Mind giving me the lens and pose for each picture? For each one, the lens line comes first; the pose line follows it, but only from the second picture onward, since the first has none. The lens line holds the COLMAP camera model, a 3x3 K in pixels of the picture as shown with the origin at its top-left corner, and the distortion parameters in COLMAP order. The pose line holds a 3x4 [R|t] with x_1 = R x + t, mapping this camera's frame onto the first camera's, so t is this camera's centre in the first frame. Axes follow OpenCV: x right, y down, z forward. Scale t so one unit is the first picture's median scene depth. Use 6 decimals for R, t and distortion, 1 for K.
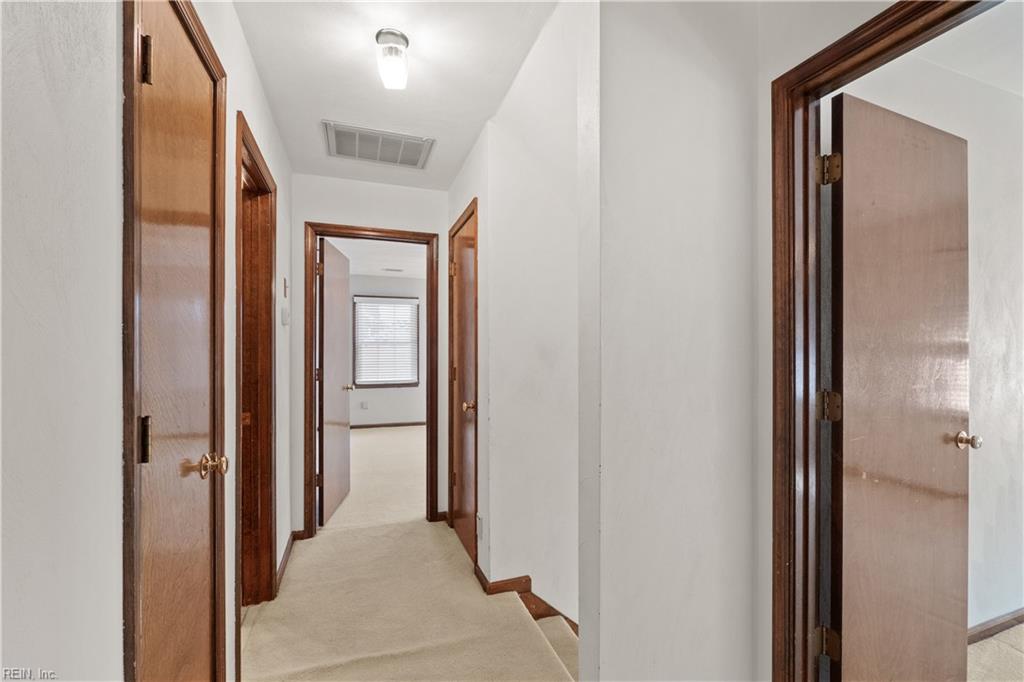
lens RADIAL K [[437.0, 0, 518.8], [0, 437.0, 341.5], [0, 0, 1]] dist [-0.009160, 0.001311]
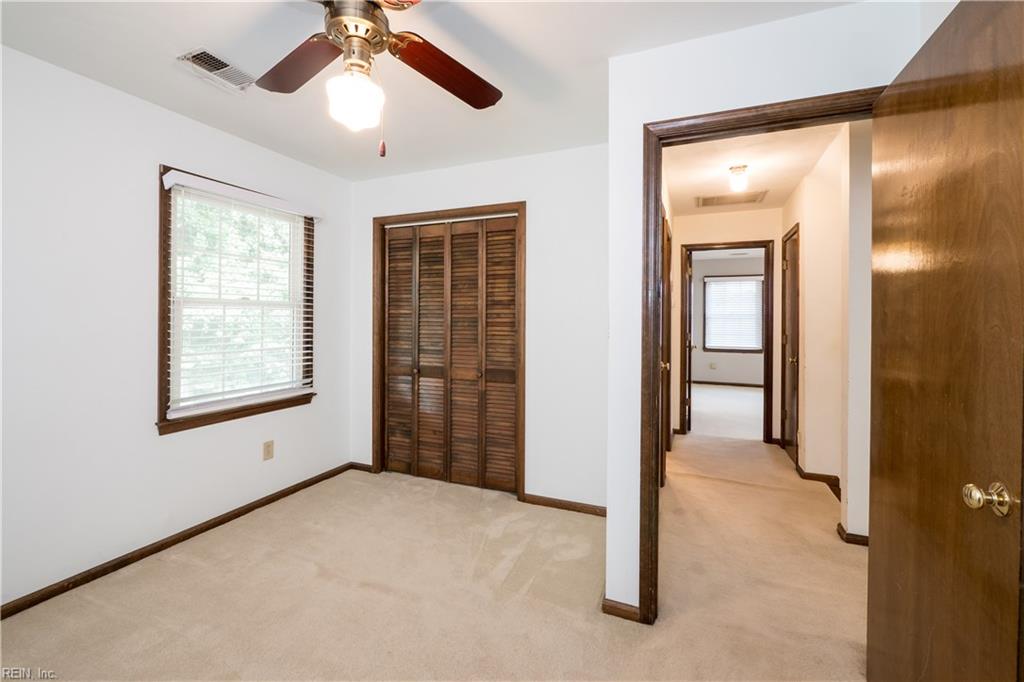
lens RADIAL K [[437.0, 0, 502.1], [0, 437.0, 316.7], [0, 0, 1]] dist [-0.009160, 0.001311]
pose [[0.712752, 0.006441, -0.701387, 0.178963], [0.003546, 0.999912, 0.012786, -0.020766], [0.701408, -0.011600, 0.712666, -0.620580]]
